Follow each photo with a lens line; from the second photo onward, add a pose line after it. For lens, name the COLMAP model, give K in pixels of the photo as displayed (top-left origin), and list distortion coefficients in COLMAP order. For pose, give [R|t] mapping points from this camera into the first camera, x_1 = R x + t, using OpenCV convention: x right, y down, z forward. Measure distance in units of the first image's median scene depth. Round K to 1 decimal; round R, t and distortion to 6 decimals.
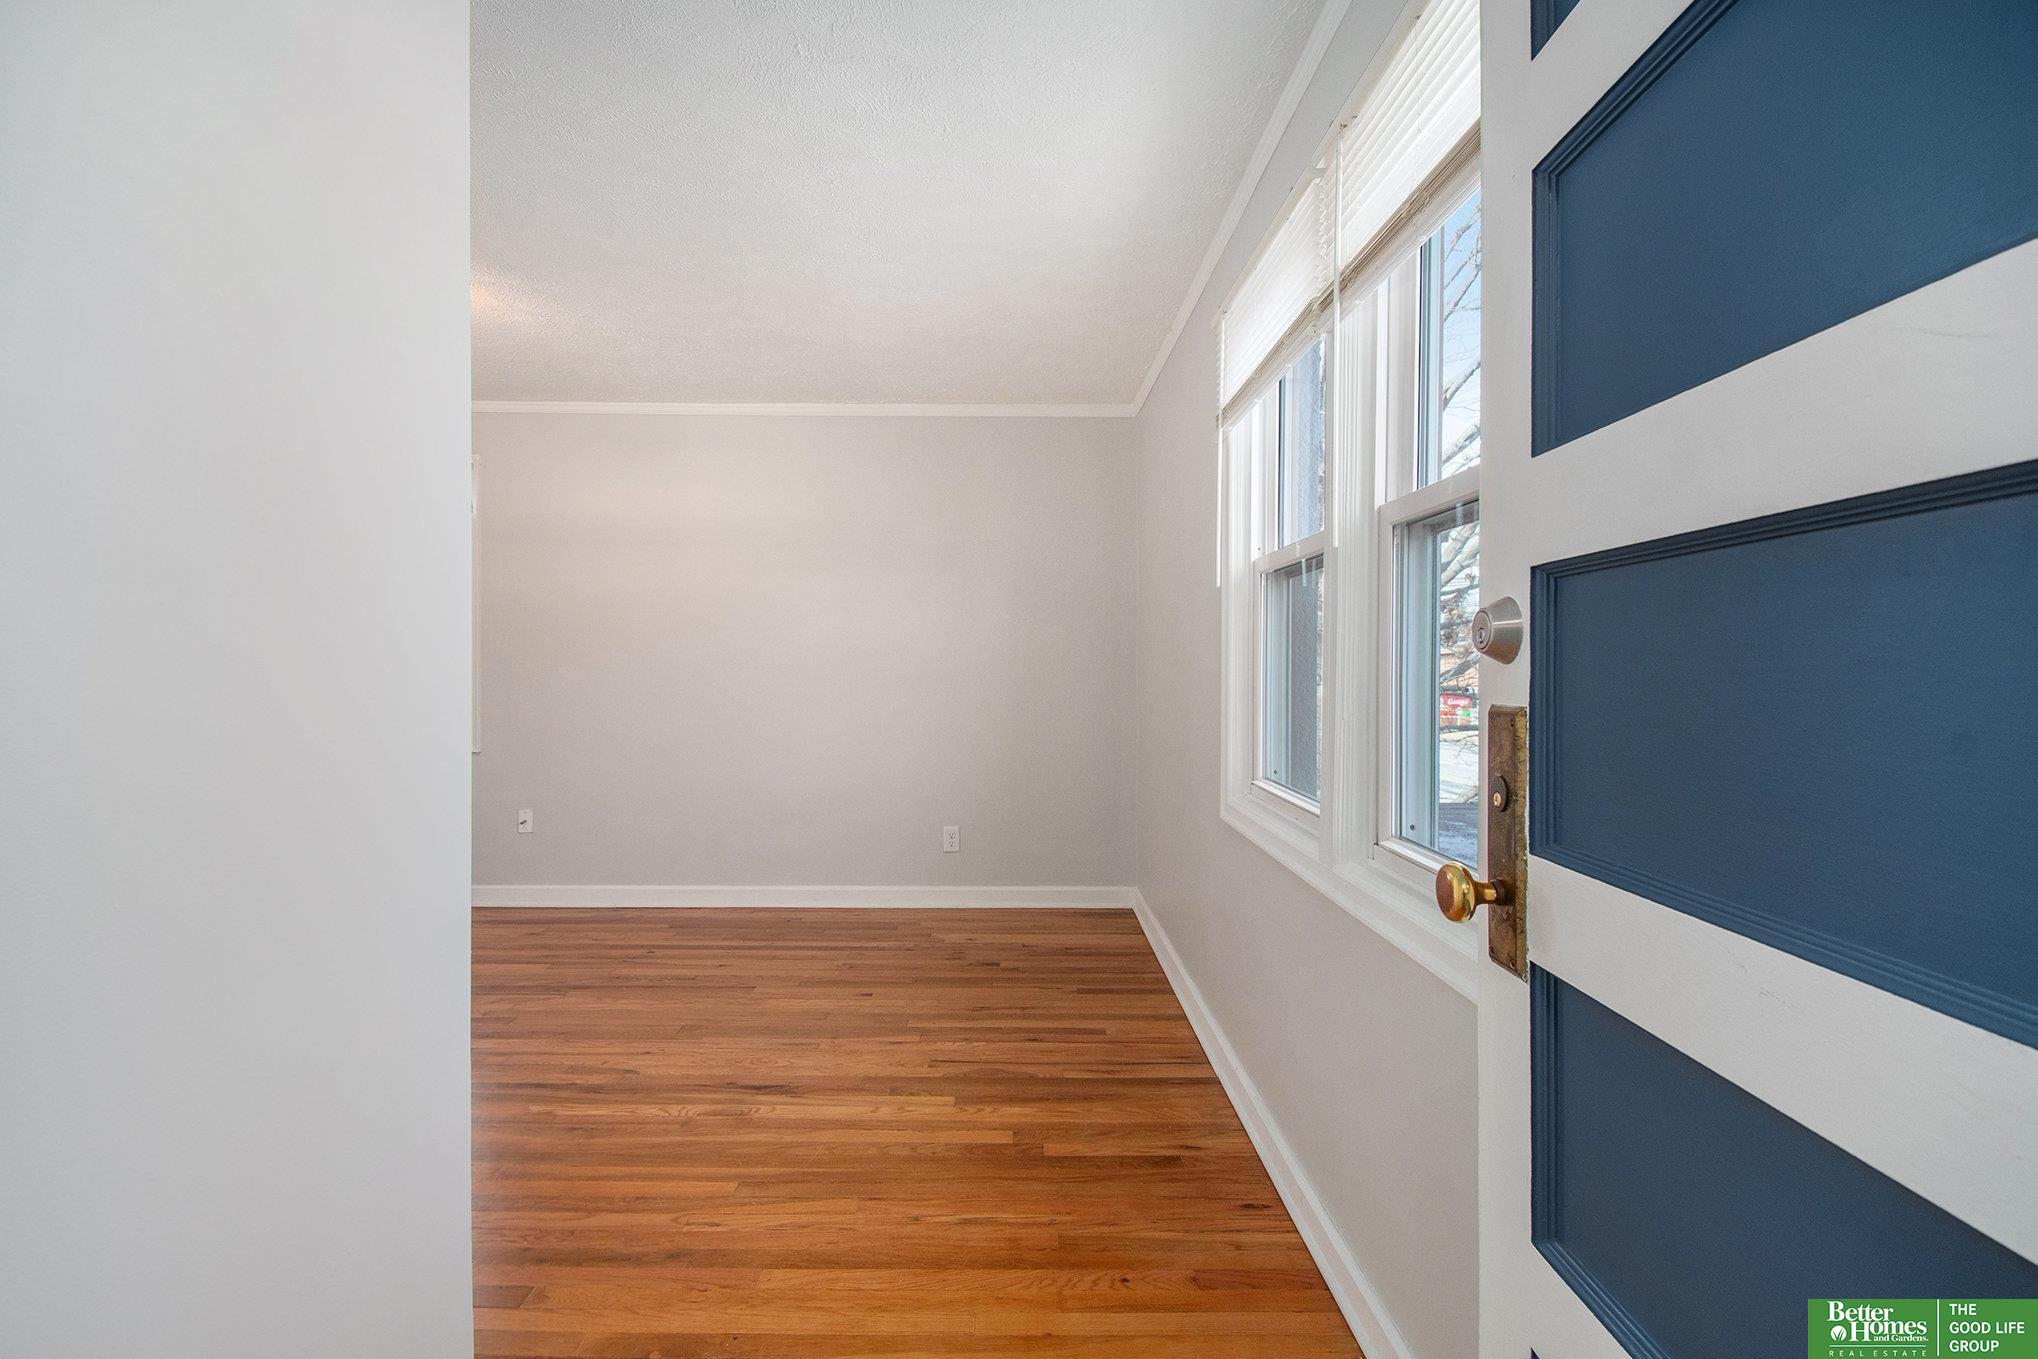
lens RADIAL K [[905.3, 0, 1014.6], [0, 905.3, 672.5], [0, 0, 1]] dist [0.024753, -0.023242]
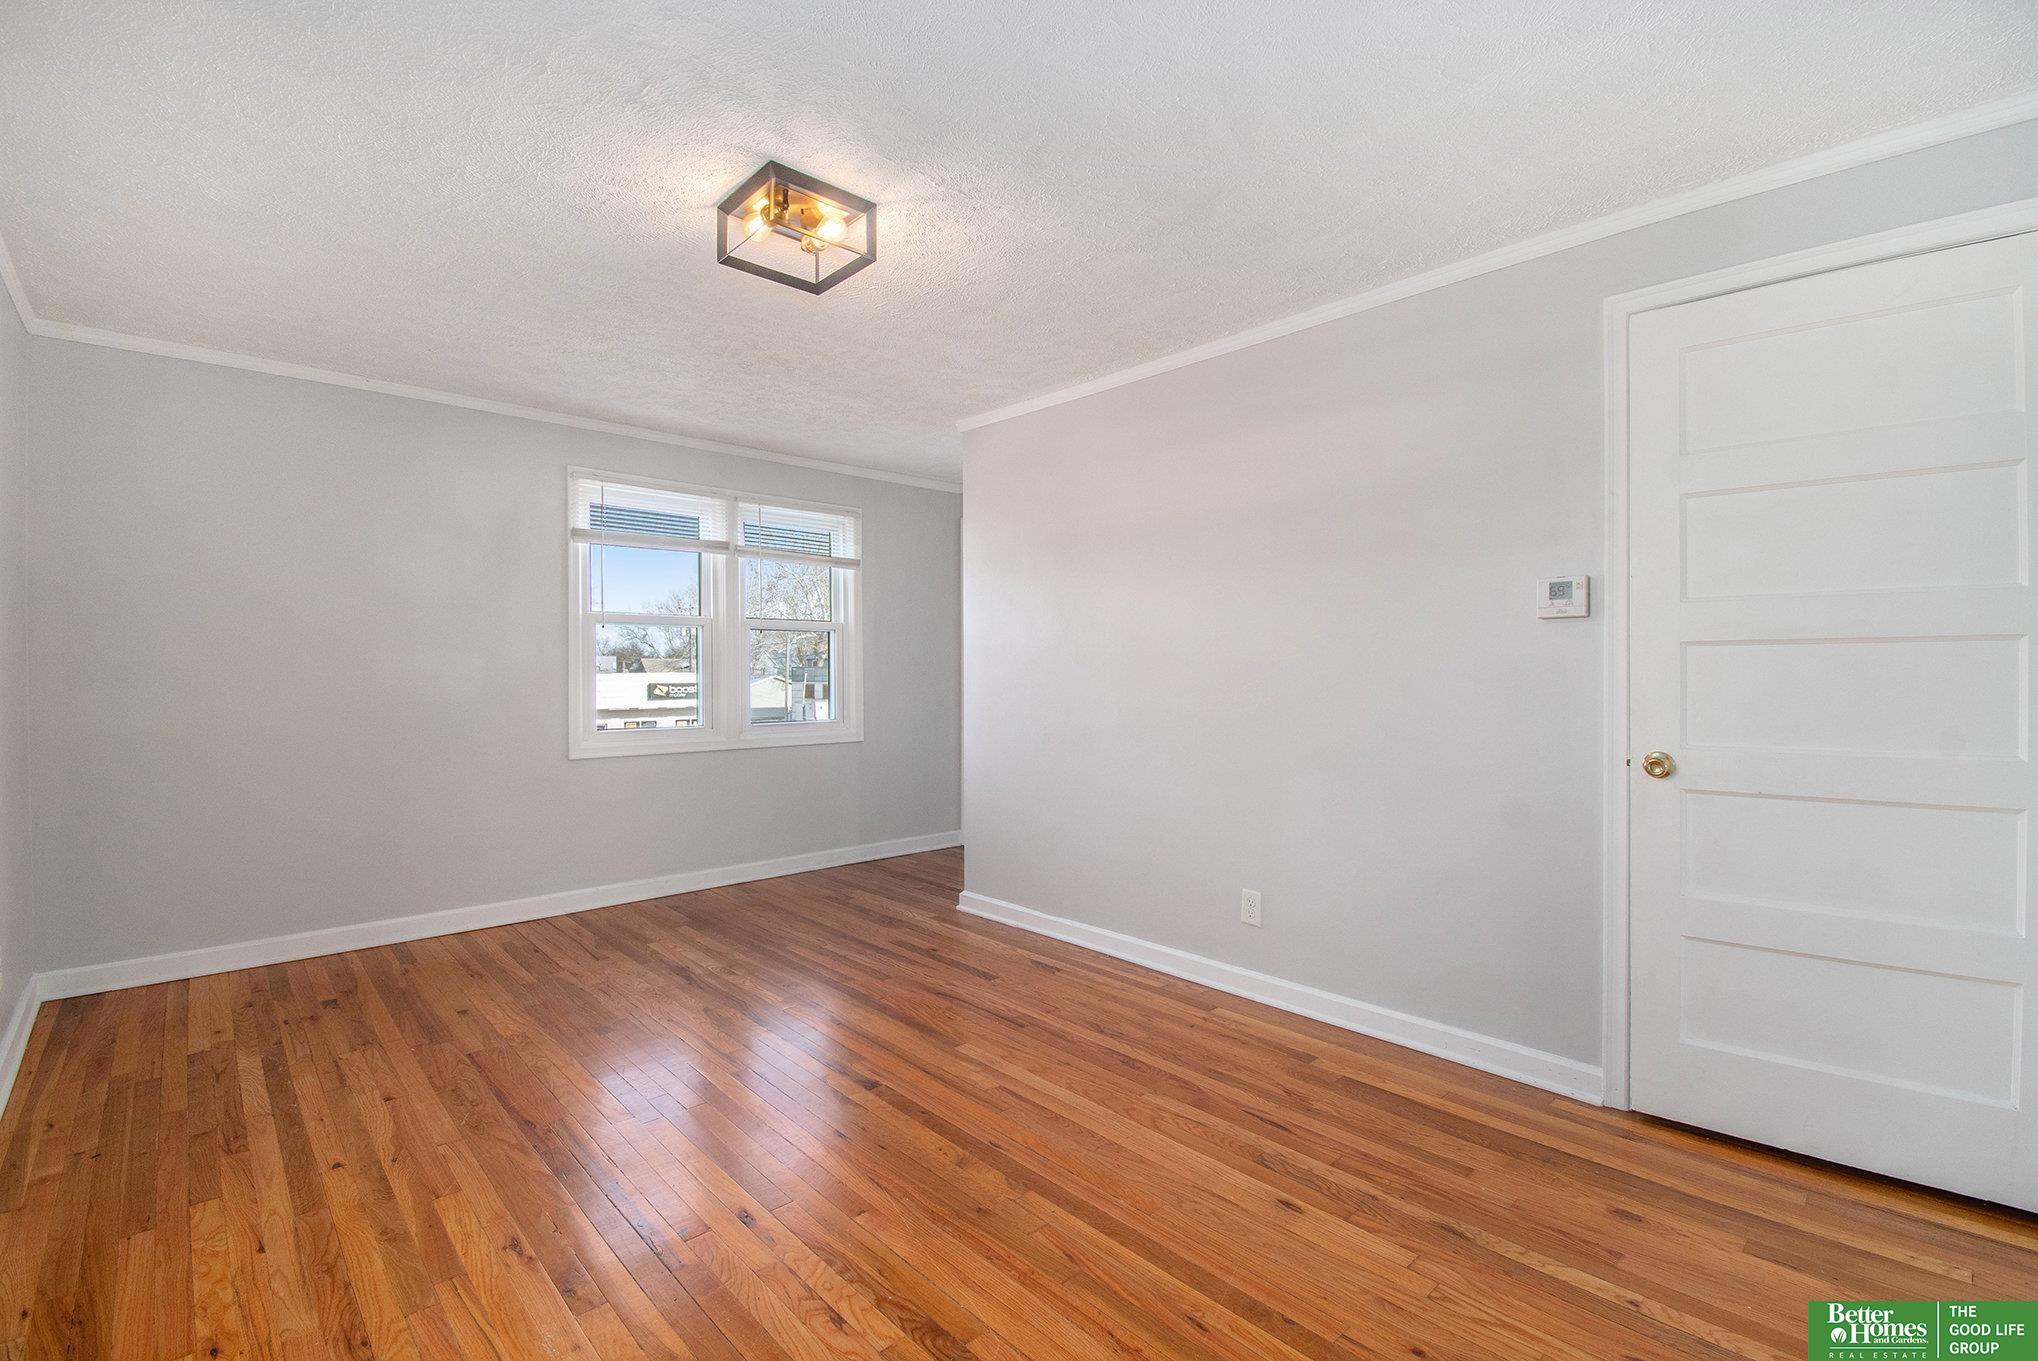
lens RADIAL K [[905.3, 0, 1014.6], [0, 905.3, 673.5], [0, 0, 1]] dist [0.024753, -0.023242]
pose [[-0.669686, -0.006214, 0.742619, -1.499240], [0.003554, 0.999927, 0.011571, -0.023530], [-0.742636, 0.010388, -0.669615, 1.410286]]
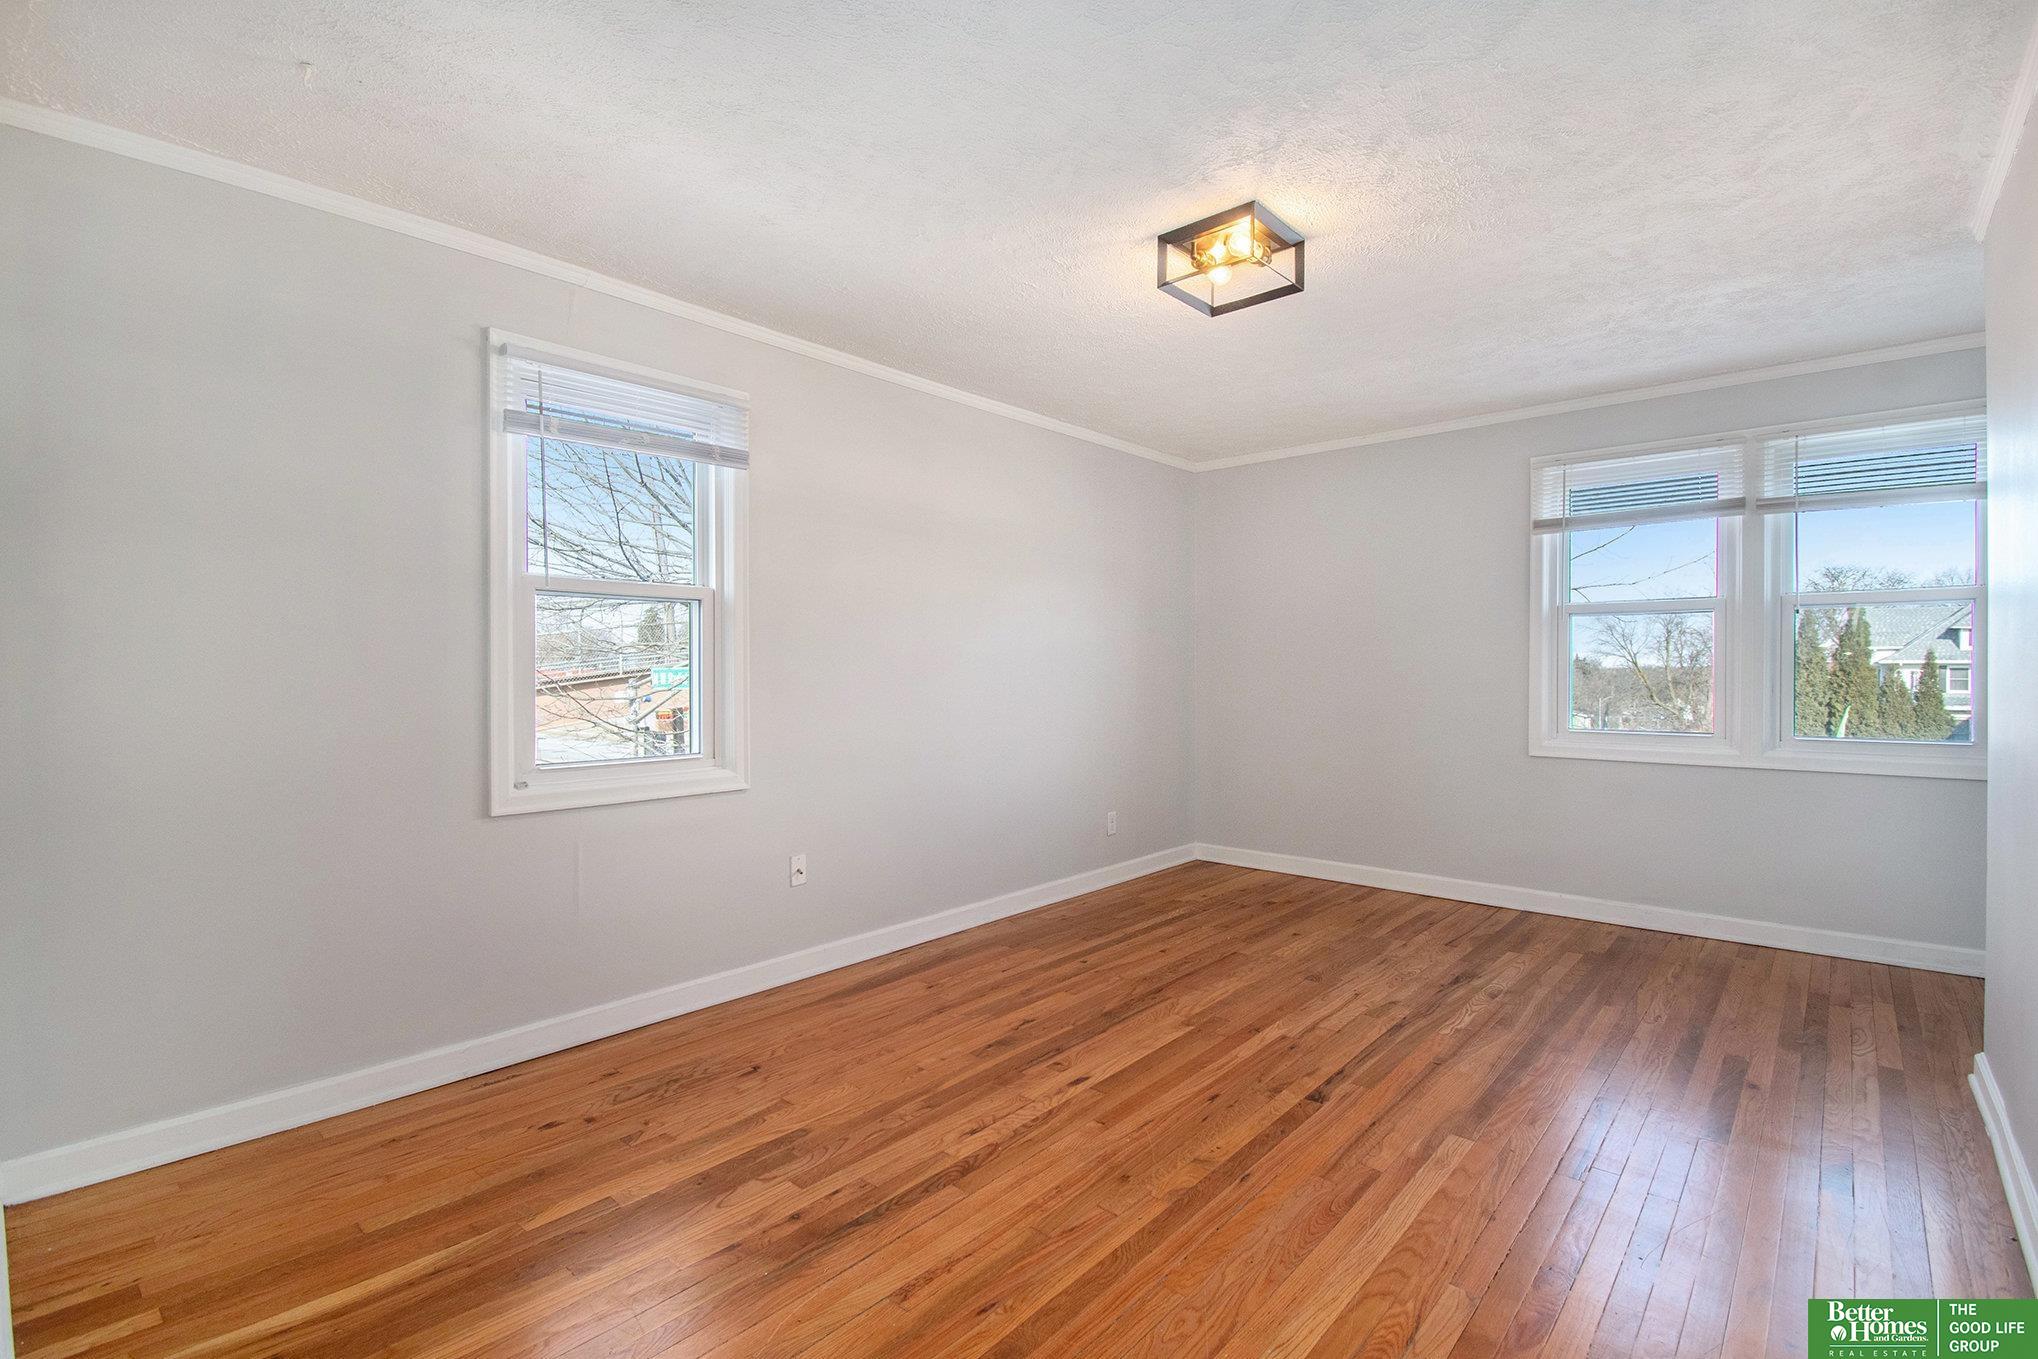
lens RADIAL K [[919.7, 0, 1019.0], [0, 919.7, 679.5], [0, 0, 1]] dist [0.027165, -0.024008]
pose [[0.663613, -0.012577, 0.747971, -1.575913], [0.006990, 0.999919, 0.010611, -0.012469], [-0.748044, -0.001813, 0.663647, 0.516989]]
